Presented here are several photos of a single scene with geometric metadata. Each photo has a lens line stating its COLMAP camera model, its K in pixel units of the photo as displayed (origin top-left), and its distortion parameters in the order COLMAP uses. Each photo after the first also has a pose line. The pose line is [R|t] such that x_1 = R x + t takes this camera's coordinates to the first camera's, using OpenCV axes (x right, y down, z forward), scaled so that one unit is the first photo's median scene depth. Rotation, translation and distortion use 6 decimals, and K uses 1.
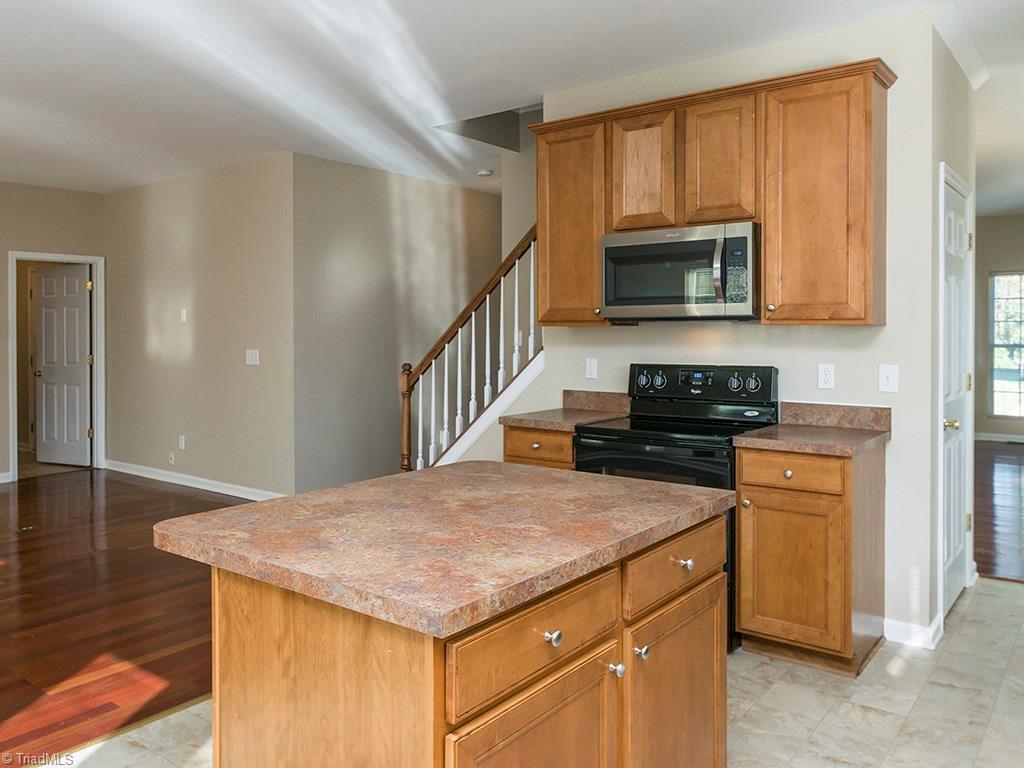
lens RADIAL K [[802.8, 0, 481.8], [0, 802.8, 342.7], [0, 0, 1]] dist [-0.003696, -0.002361]
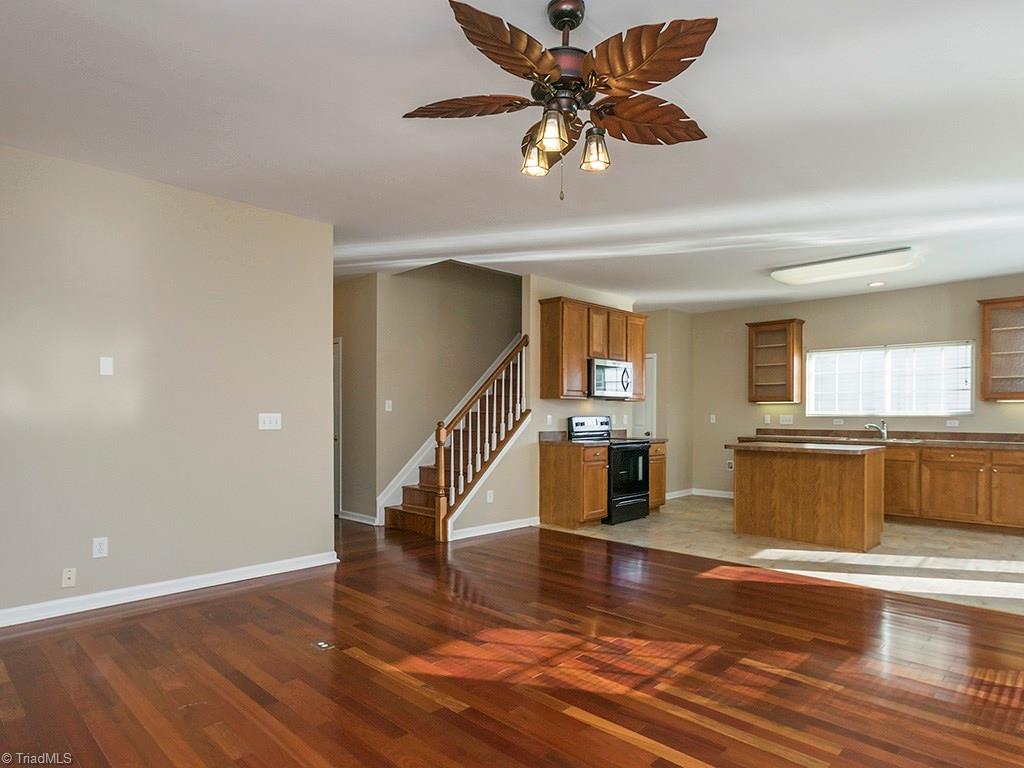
lens RADIAL K [[602.2, 0, 503.4], [0, 602.2, 411.4], [0, 0, 1]] dist [-0.004860, -0.000968]
pose [[0.106543, 0.004907, 0.994296, -0.840238], [0.007710, 0.999954, -0.005761, 0.011448], [-0.994278, 0.008279, 0.106500, 0.581896]]
